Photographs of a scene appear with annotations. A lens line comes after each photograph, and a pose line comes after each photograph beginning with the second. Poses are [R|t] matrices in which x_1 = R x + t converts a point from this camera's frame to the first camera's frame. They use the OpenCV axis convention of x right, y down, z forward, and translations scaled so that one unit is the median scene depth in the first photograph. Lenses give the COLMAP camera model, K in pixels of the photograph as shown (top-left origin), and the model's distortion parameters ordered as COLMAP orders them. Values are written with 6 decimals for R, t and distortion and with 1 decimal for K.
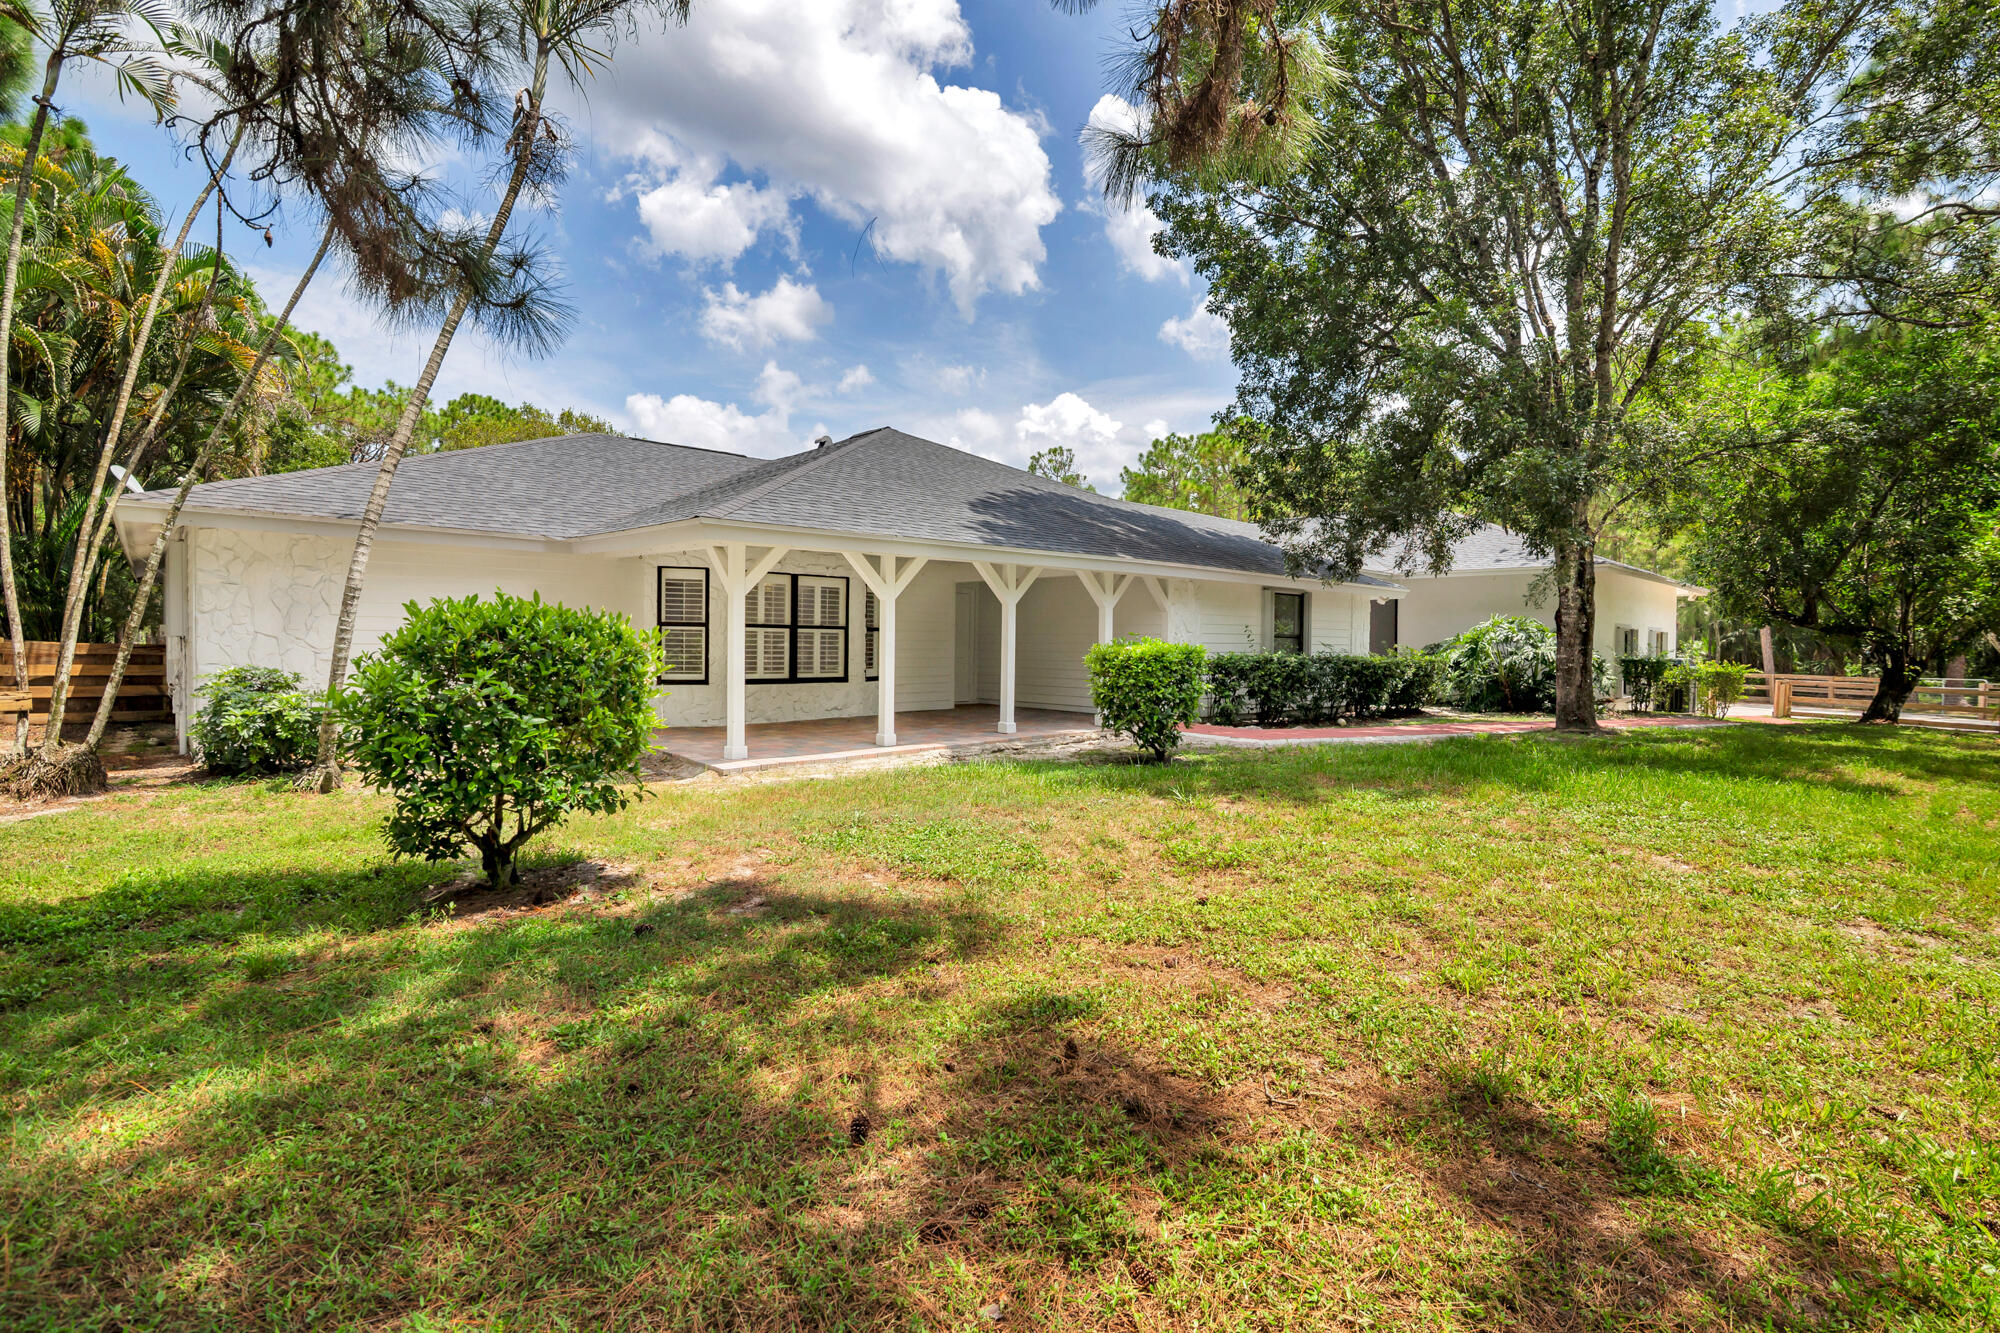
lens RADIAL K [[924.2, 0, 1000.0], [0, 924.2, 666.5], [0, 0, 1]] dist [-0.021798, 0.000038]
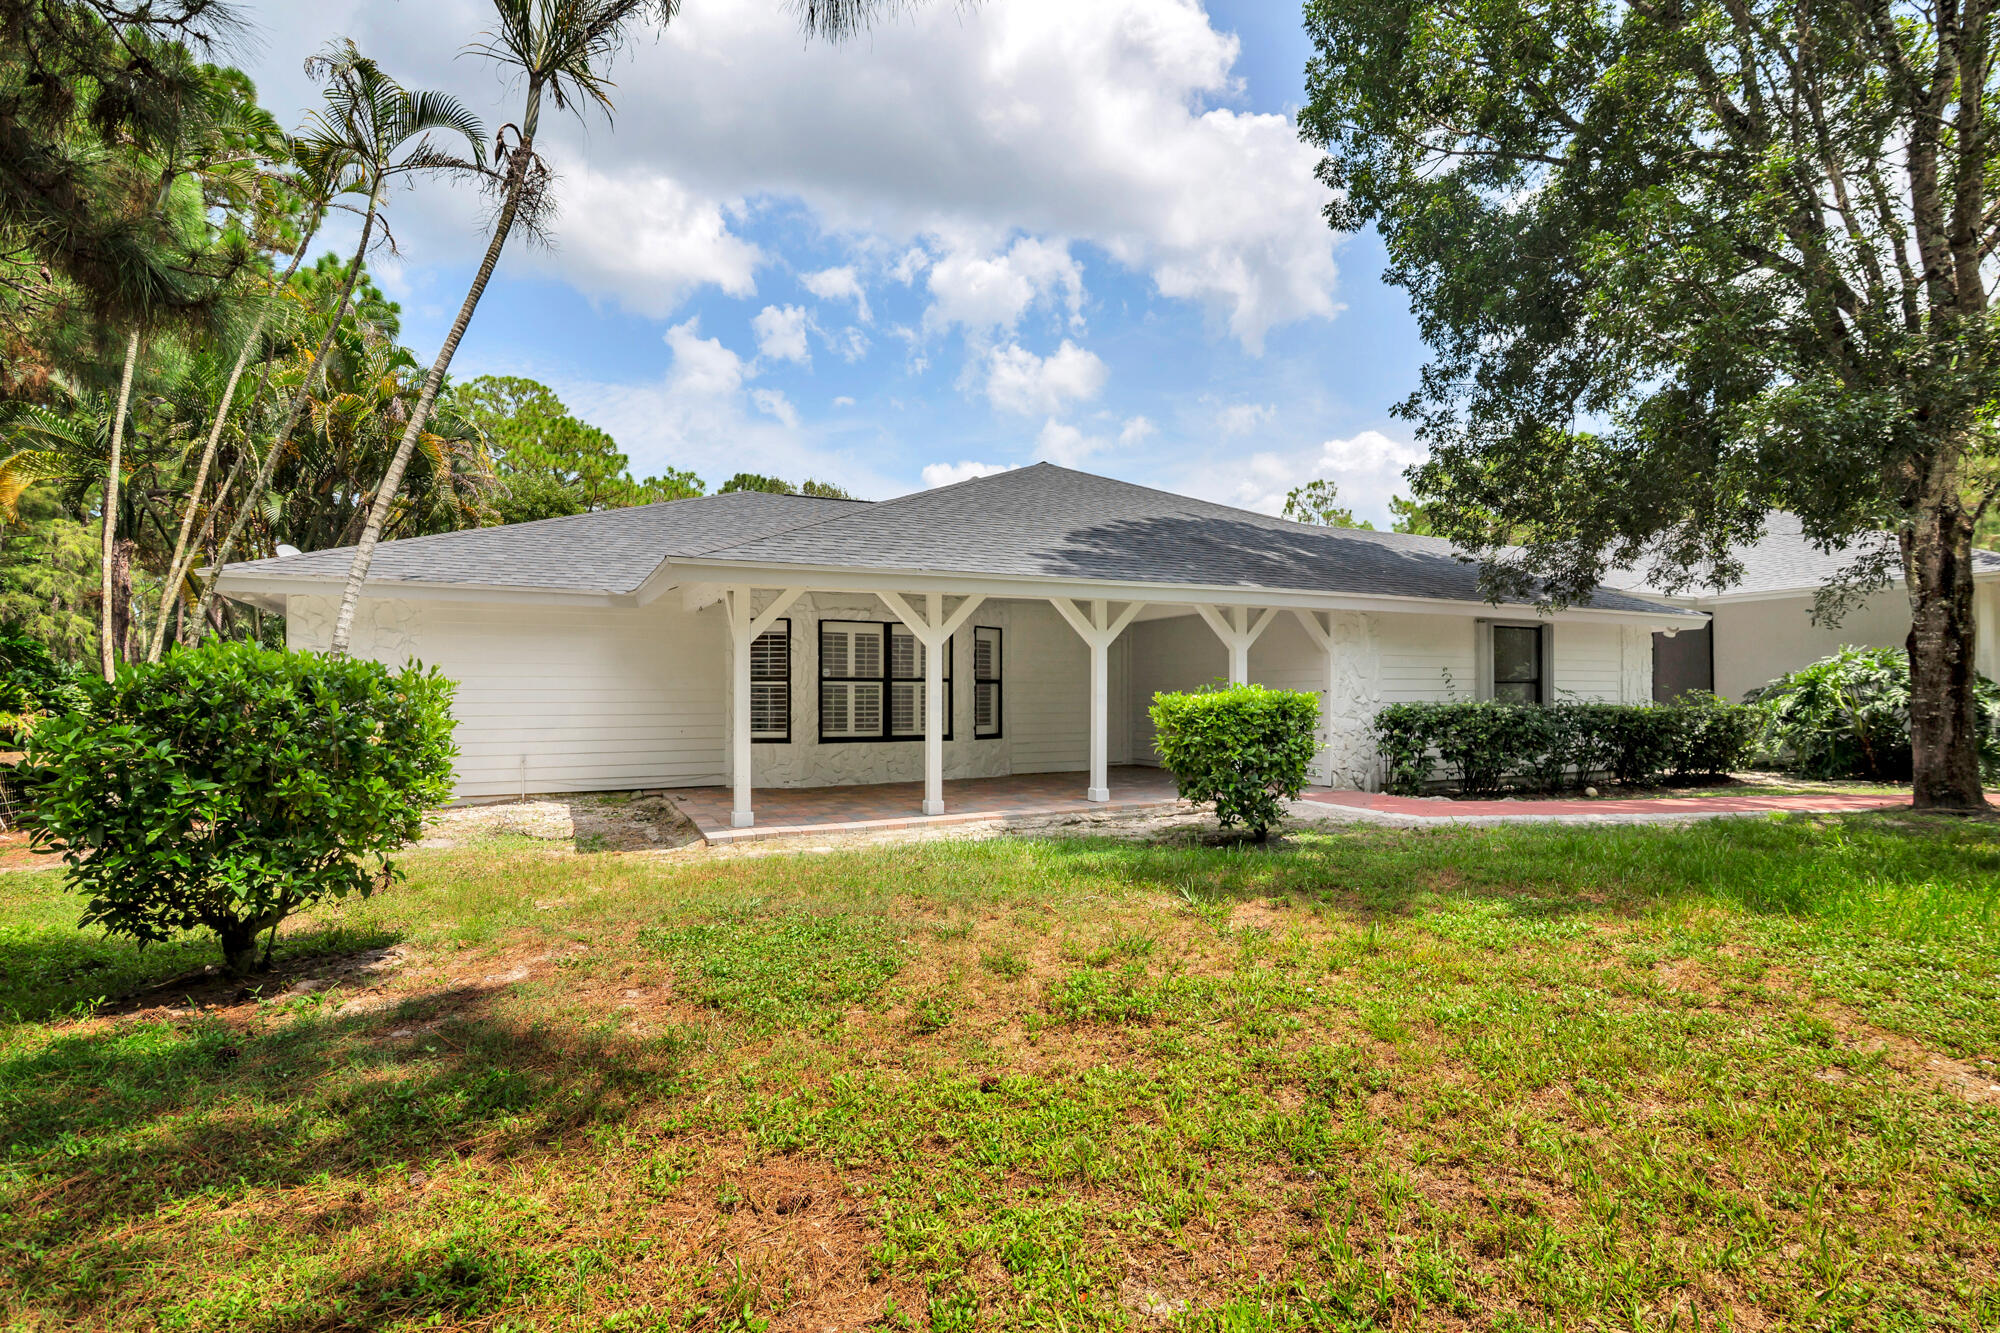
lens RADIAL K [[946.5, 0, 997.4], [0, 946.5, 693.3], [0, 0, 1]] dist [-0.017722, 0.000545]
pose [[0.955643, -0.015553, -0.294117, 0.156416], [0.006205, 0.999446, -0.032690, 0.001514], [0.294462, 0.029415, 0.955210, 0.134488]]
